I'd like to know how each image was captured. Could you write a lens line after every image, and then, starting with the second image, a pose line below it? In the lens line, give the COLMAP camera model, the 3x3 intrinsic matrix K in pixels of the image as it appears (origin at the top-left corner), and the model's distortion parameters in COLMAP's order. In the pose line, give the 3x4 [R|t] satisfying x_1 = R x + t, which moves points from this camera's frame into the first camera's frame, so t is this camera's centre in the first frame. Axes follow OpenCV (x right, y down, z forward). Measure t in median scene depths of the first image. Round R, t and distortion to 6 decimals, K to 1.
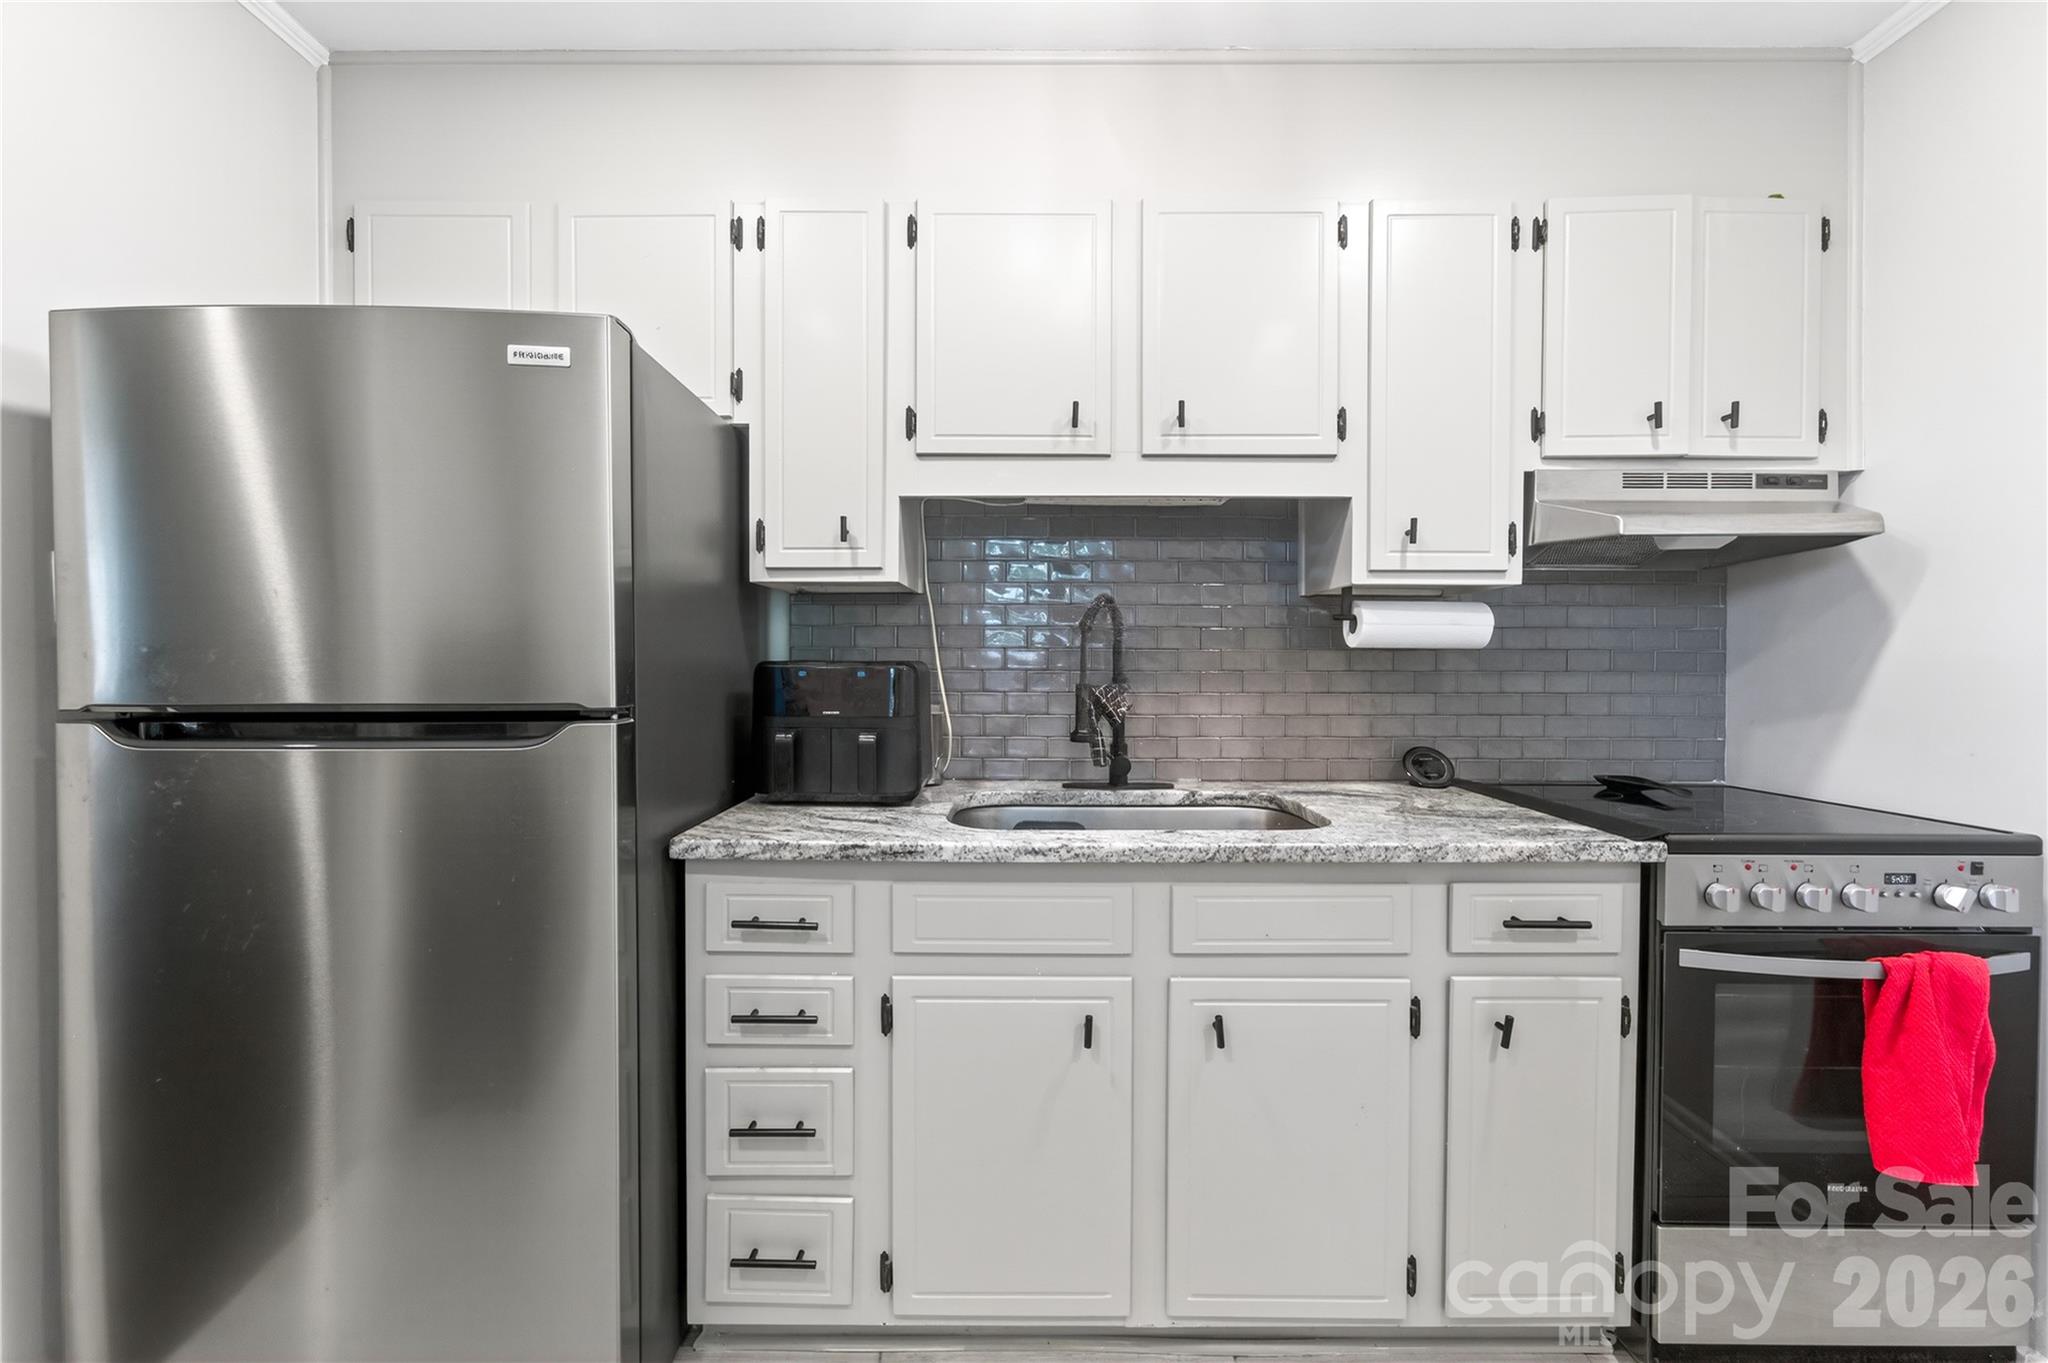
lens RADIAL K [[816.7, 0, 1018.9], [0, 816.7, 673.4], [0, 0, 1]] dist [-0.001693, 0.000279]
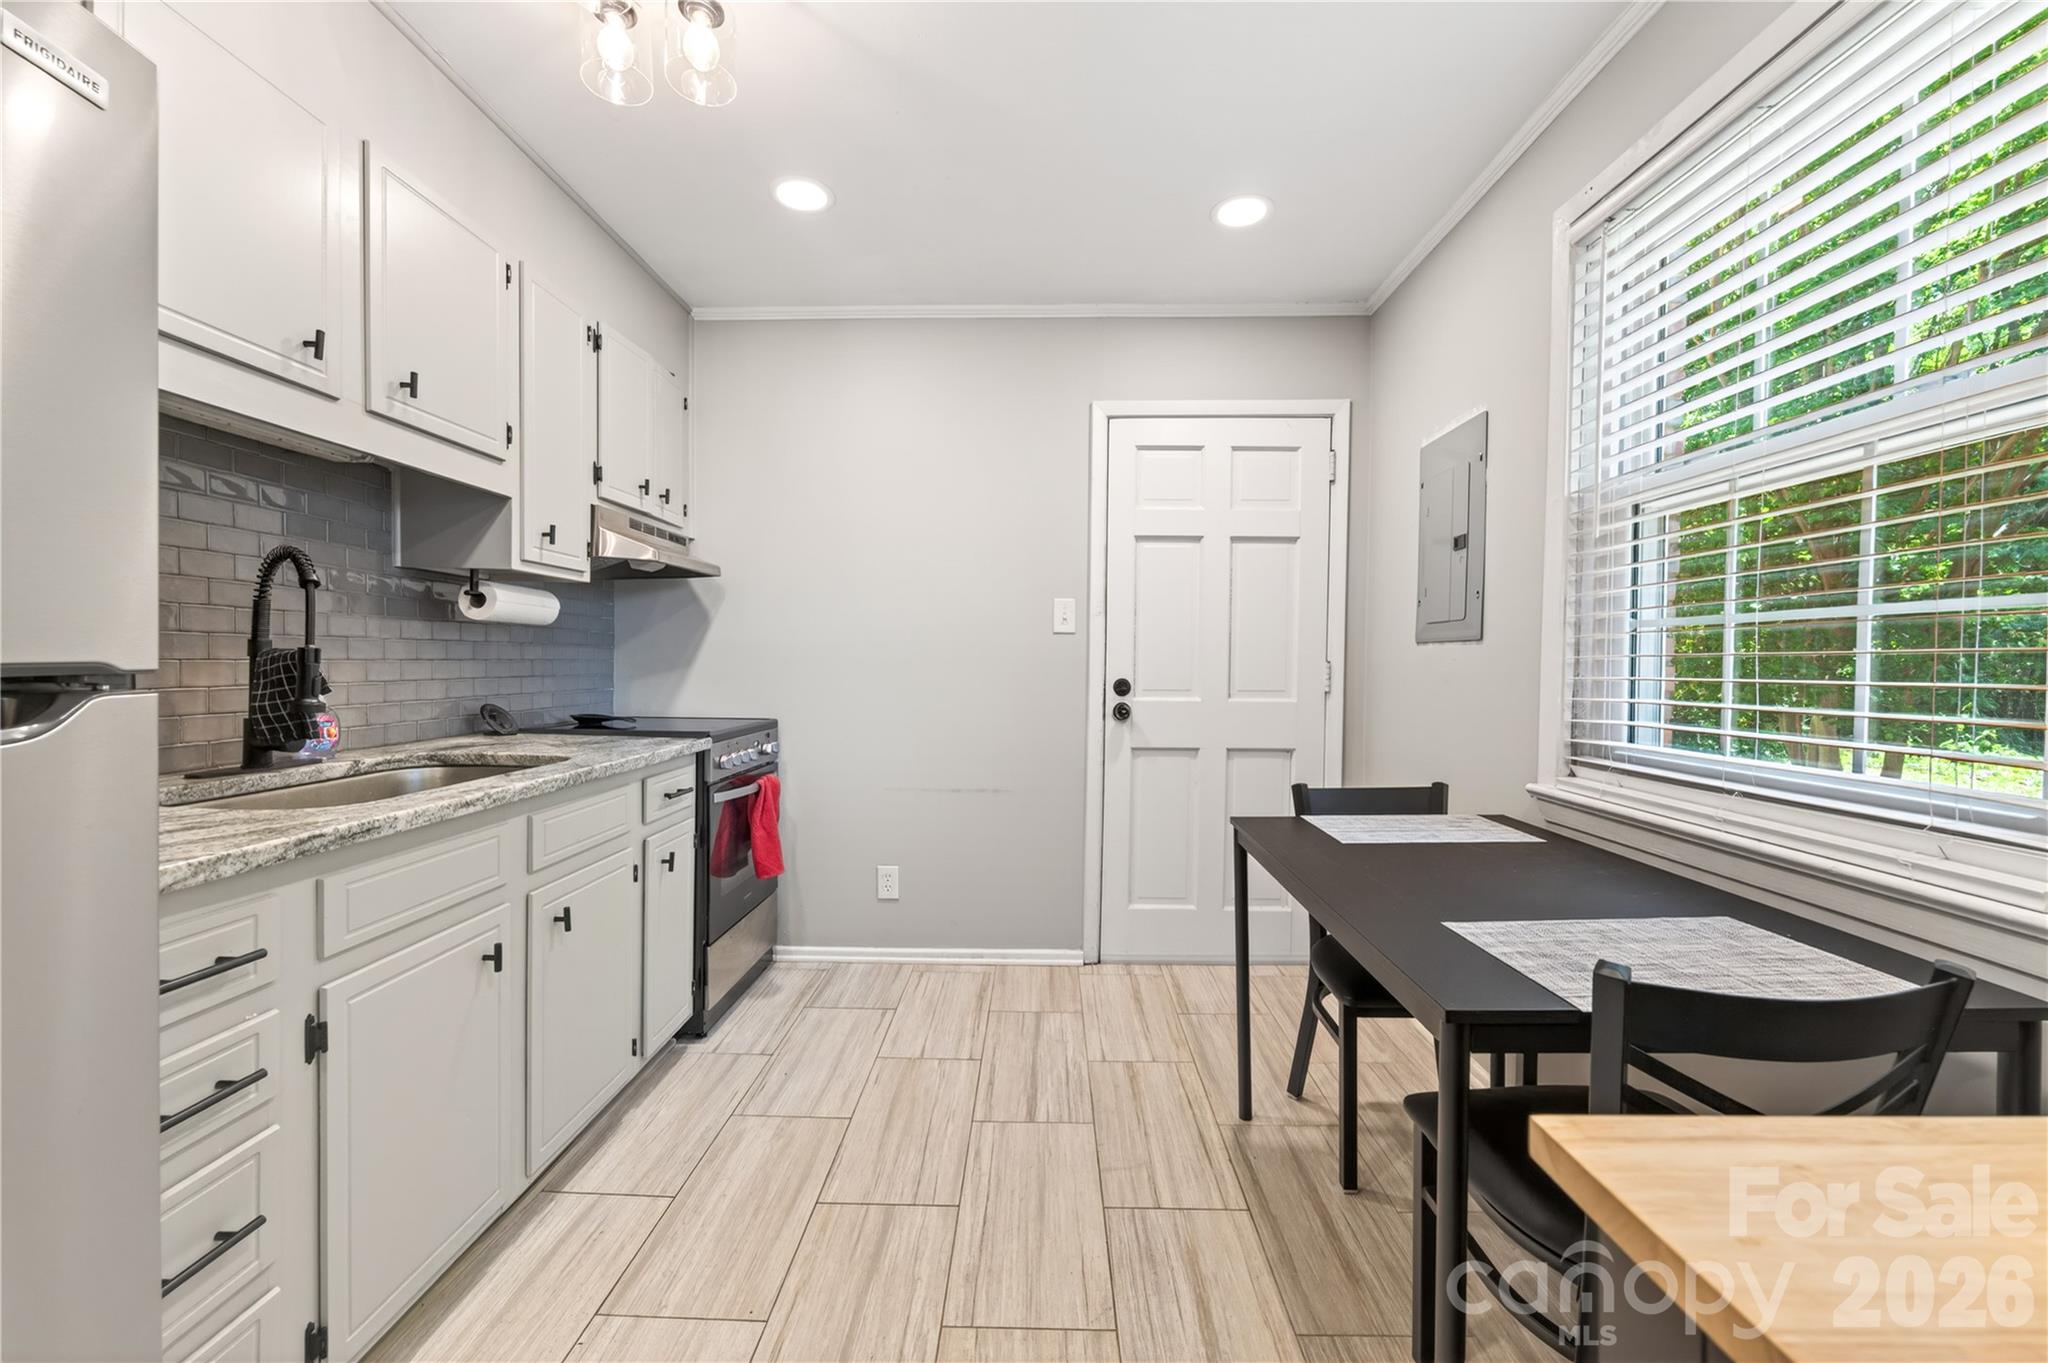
lens RADIAL K [[816.7, 0, 1018.9], [0, 816.7, 673.4], [0, 0, 1]] dist [-0.001693, 0.000279]
pose [[0.018303, -0.017636, 0.999677, -0.819367], [-0.004319, 0.999834, 0.017718, 0.023064], [-0.999823, -0.004642, 0.018224, 0.220810]]
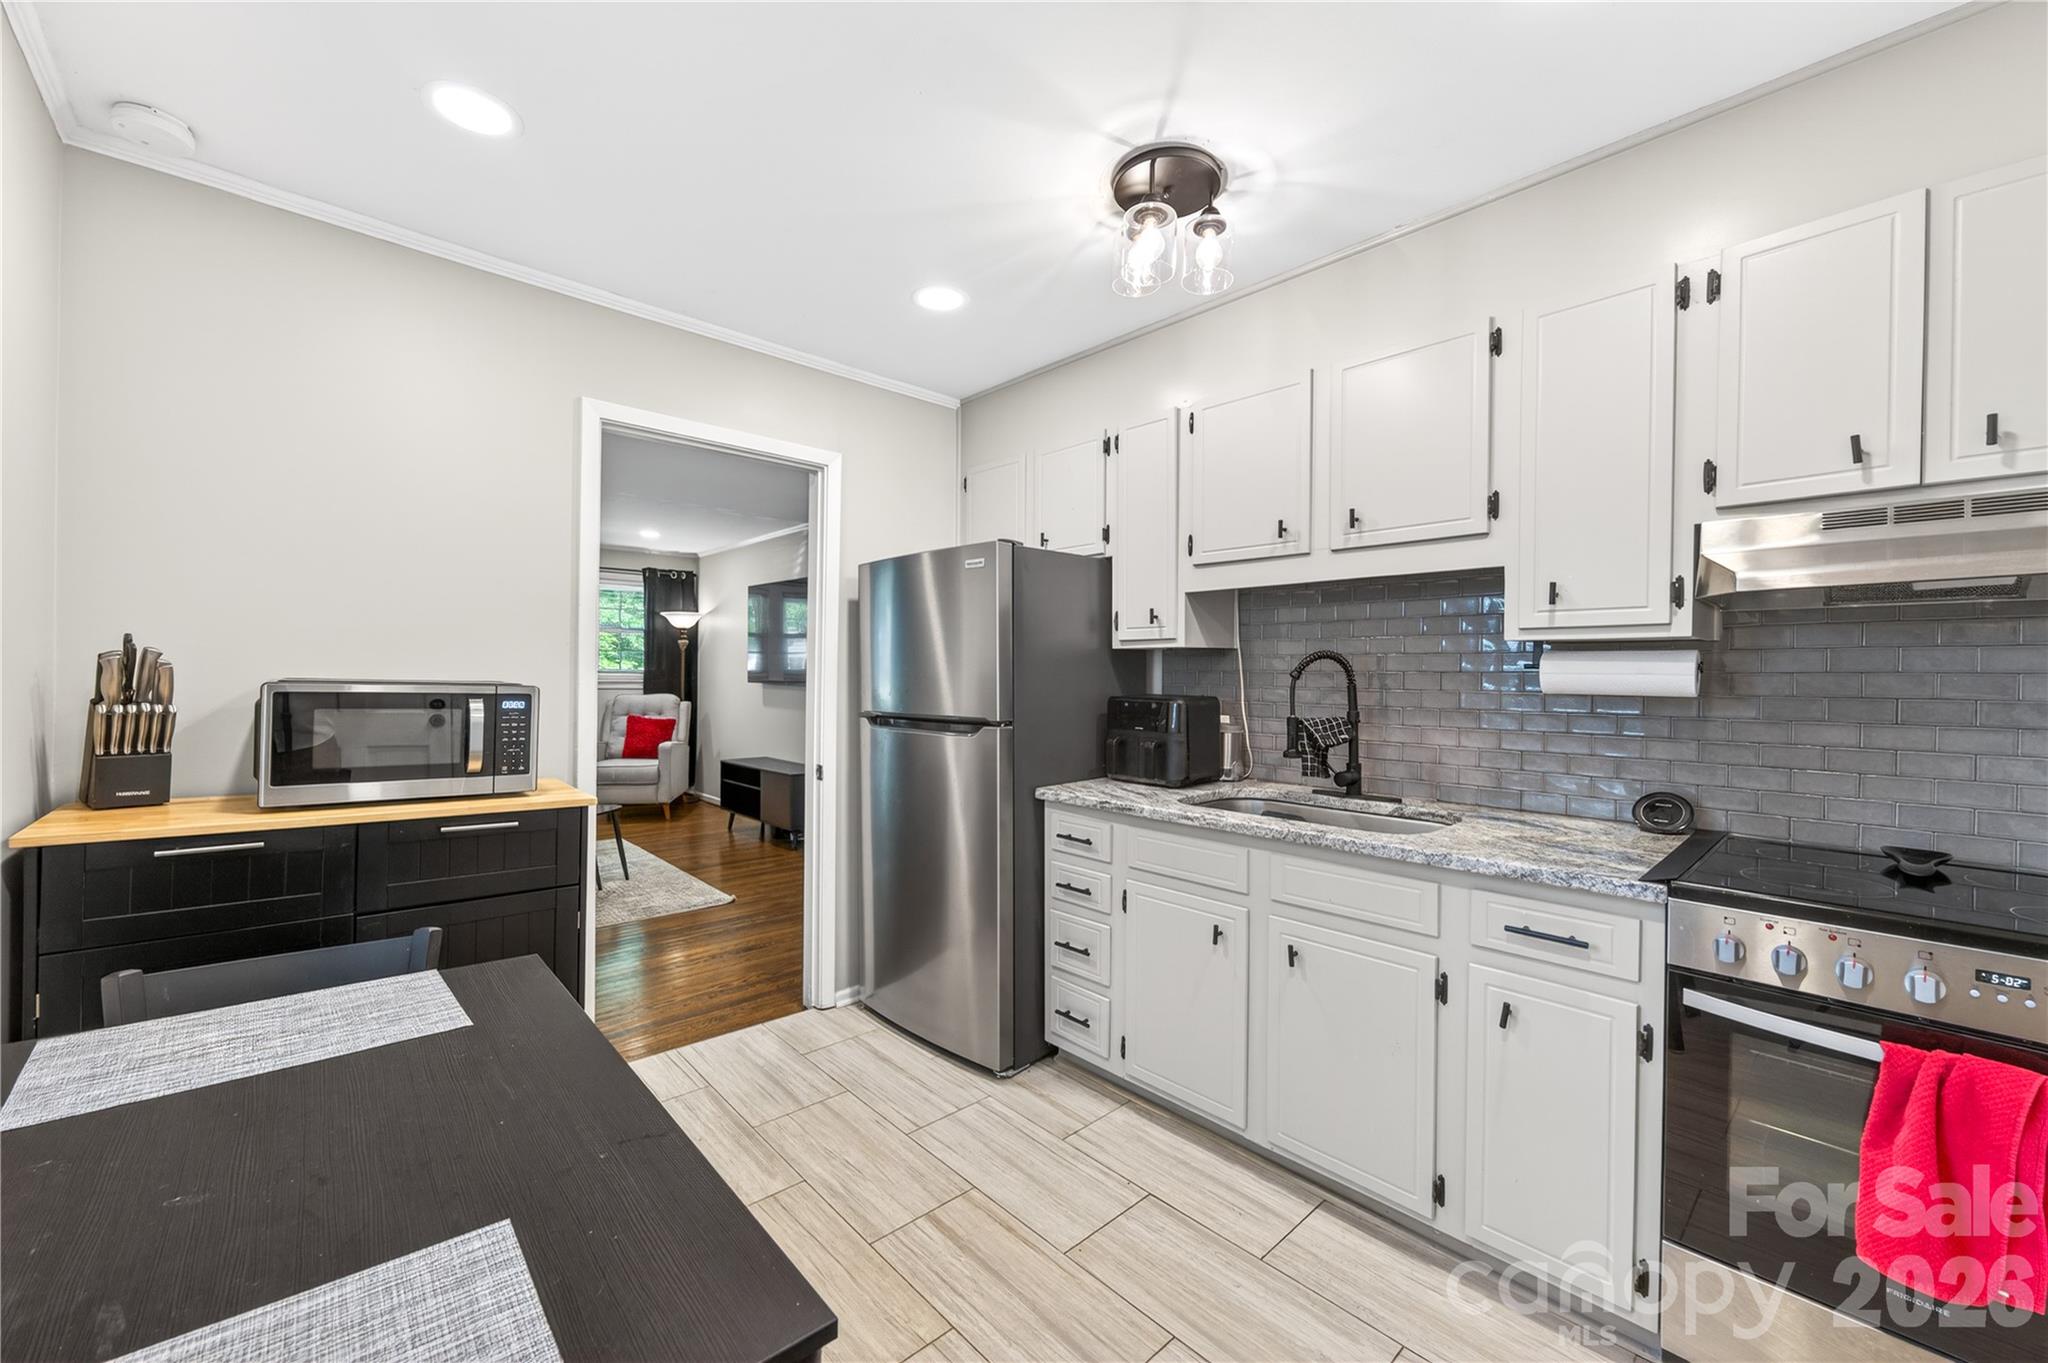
lens RADIAL K [[794.6, 0, 1024.0], [0, 794.6, 681.5], [0, 0, 1]] dist [0.000398, 0.000265]
pose [[0.685743, 0.008855, -0.727790, 0.778915], [-0.010431, 0.999943, 0.002338, -0.047654], [0.727769, 0.005988, 0.685796, -0.282444]]
